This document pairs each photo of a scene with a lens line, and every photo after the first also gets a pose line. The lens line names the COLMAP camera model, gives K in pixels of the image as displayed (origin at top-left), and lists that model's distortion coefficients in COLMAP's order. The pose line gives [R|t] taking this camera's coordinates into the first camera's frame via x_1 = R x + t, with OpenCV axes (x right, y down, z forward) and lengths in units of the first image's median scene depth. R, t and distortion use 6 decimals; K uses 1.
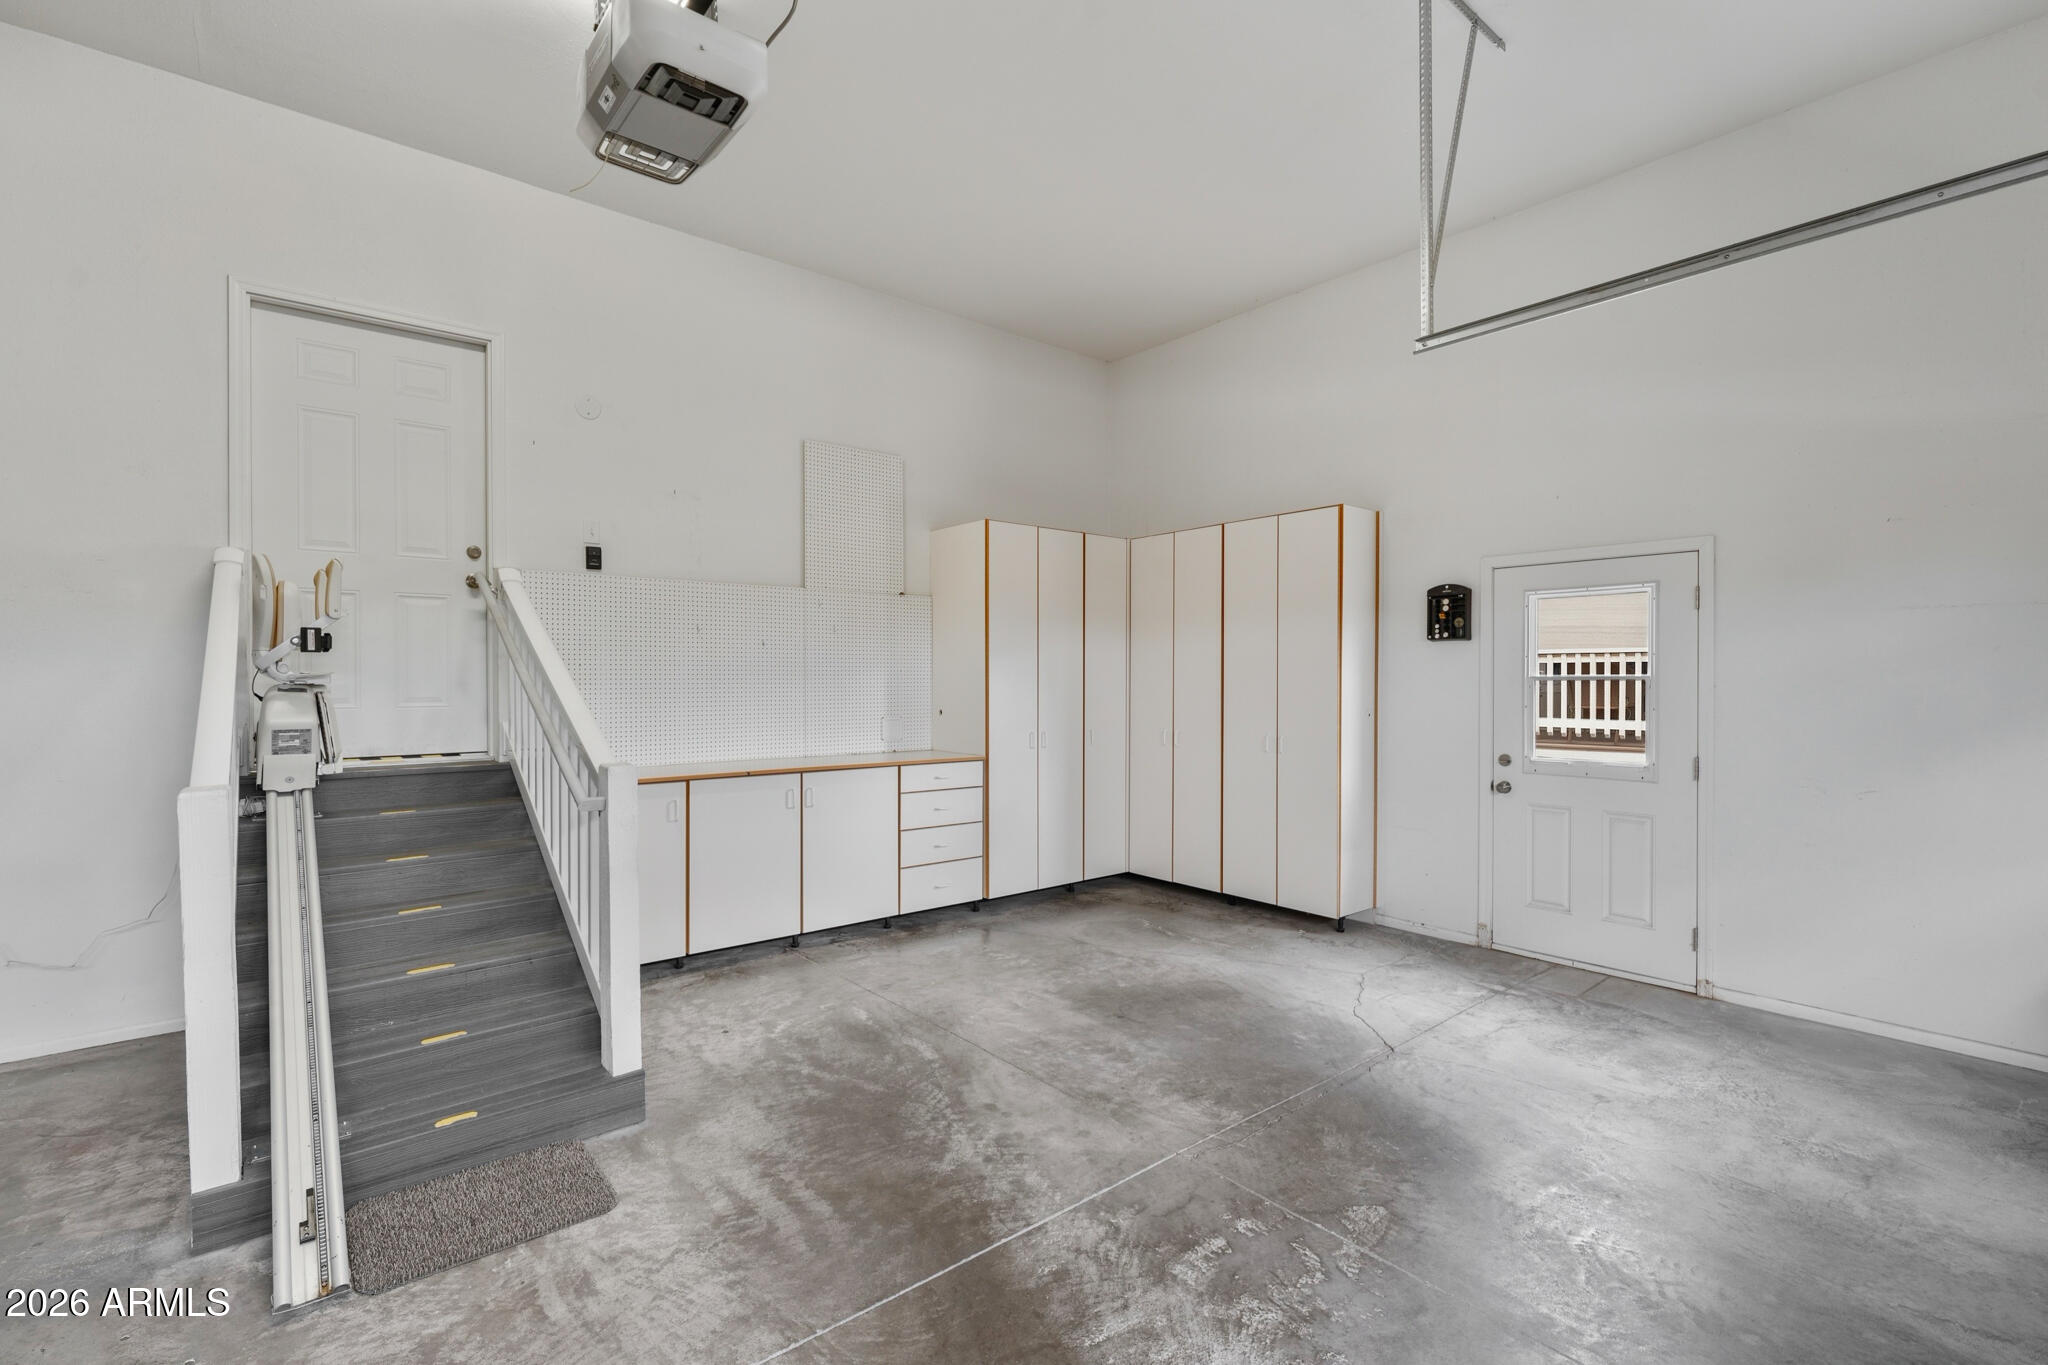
lens RADIAL K [[919.6, 0, 1023.6], [0, 919.6, 683.4], [0, 0, 1]] dist [-0.001852, 0.000396]
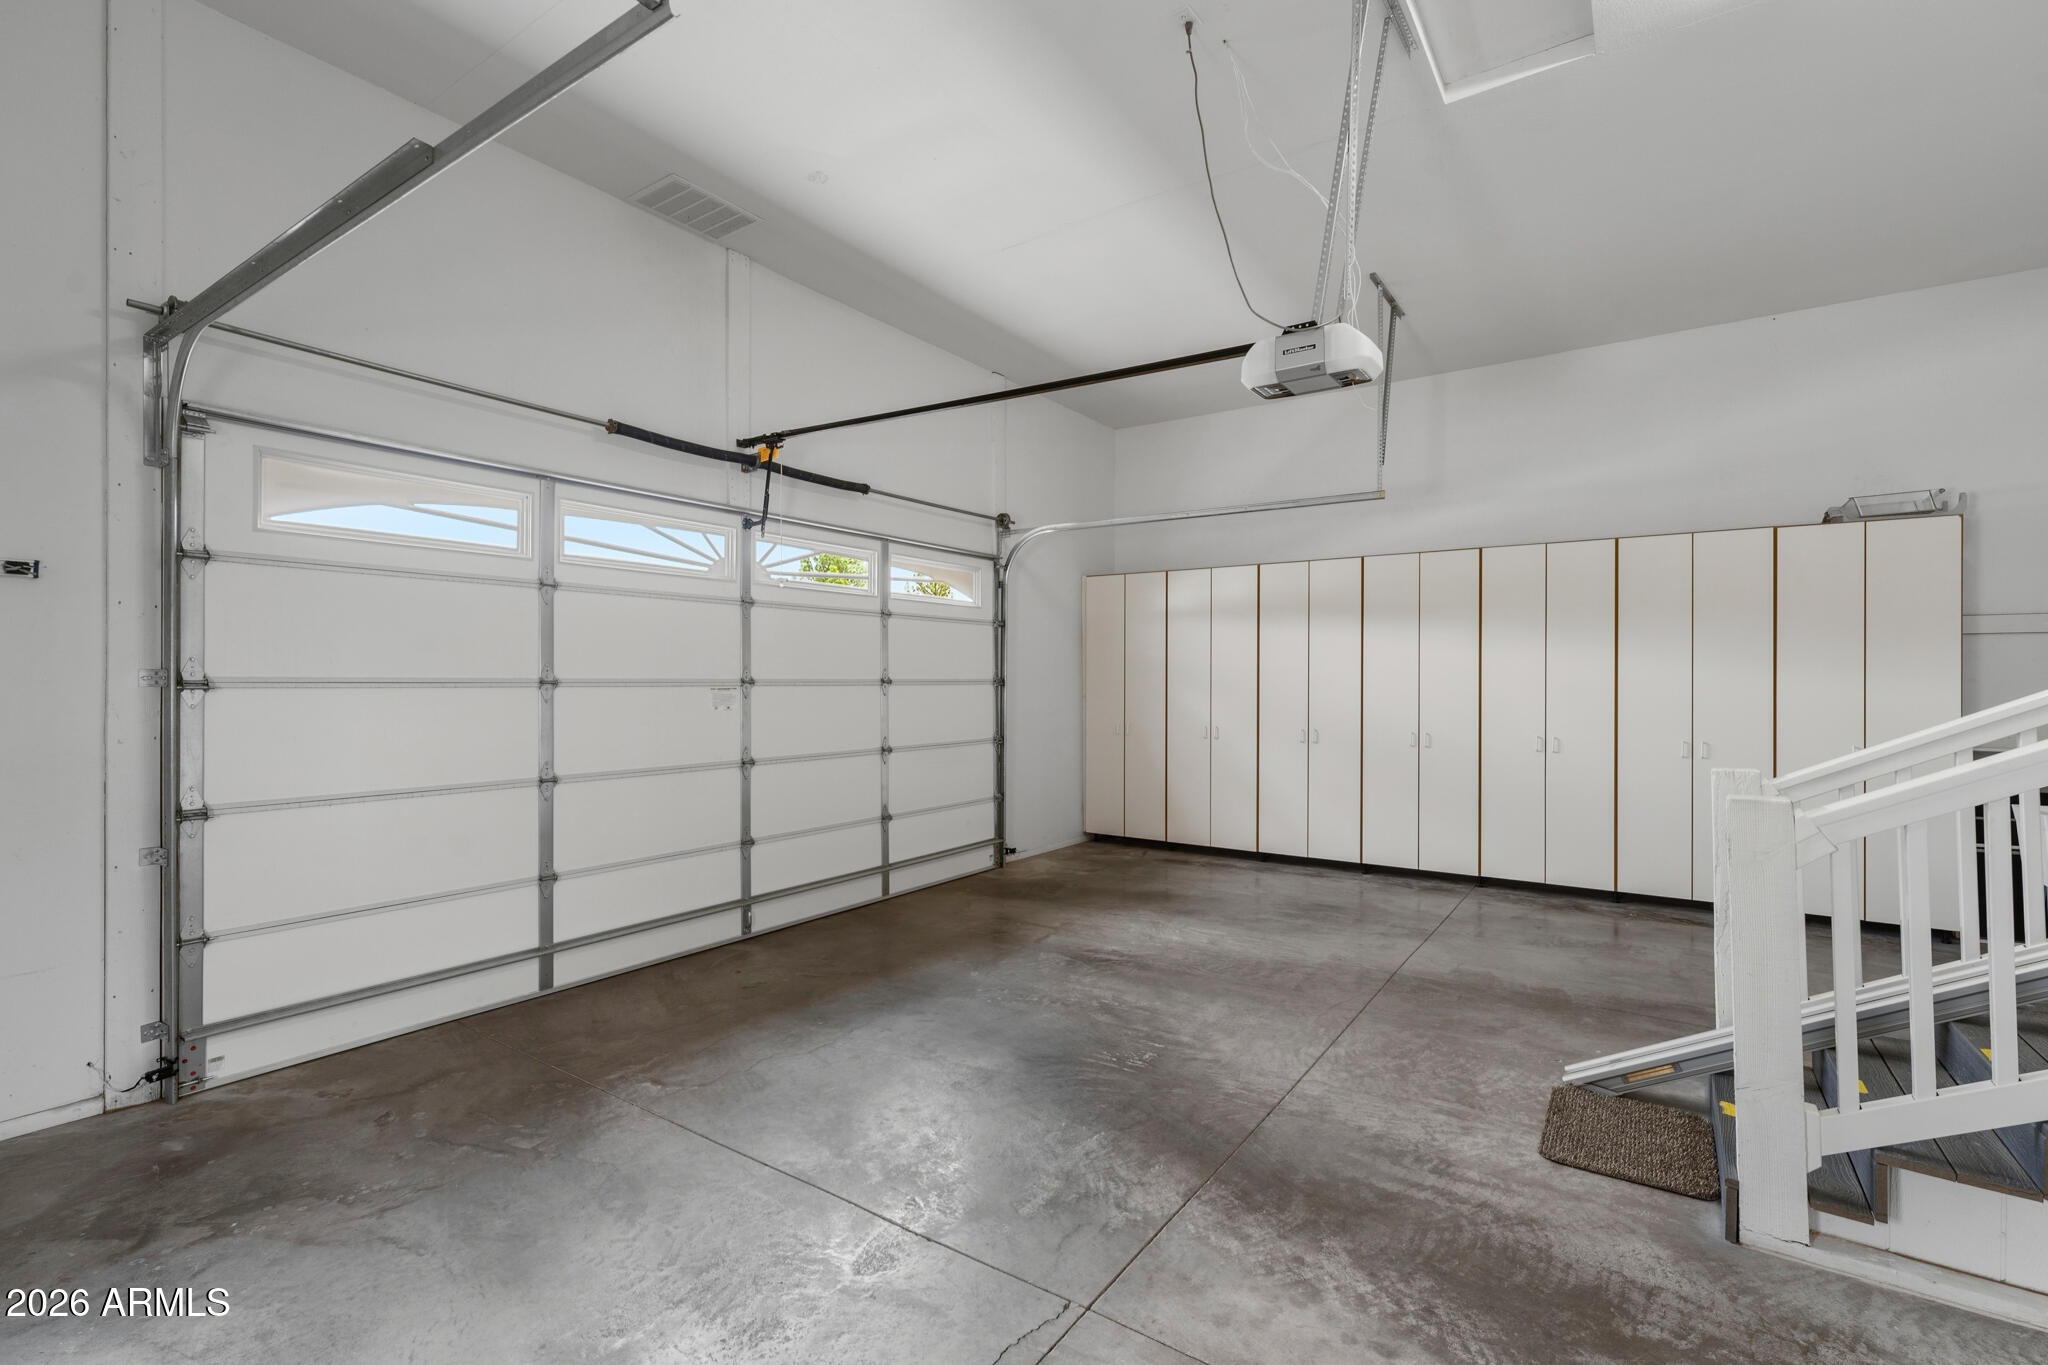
lens RADIAL K [[919.6, 0, 1023.6], [0, 919.6, 683.4], [0, 0, 1]] dist [-0.001852, 0.000396]
pose [[-0.963090, -0.004032, -0.269150, 0.486827], [-0.007021, 0.999924, 0.010141, -0.019811], [0.269089, 0.011656, -0.963045, 1.951230]]
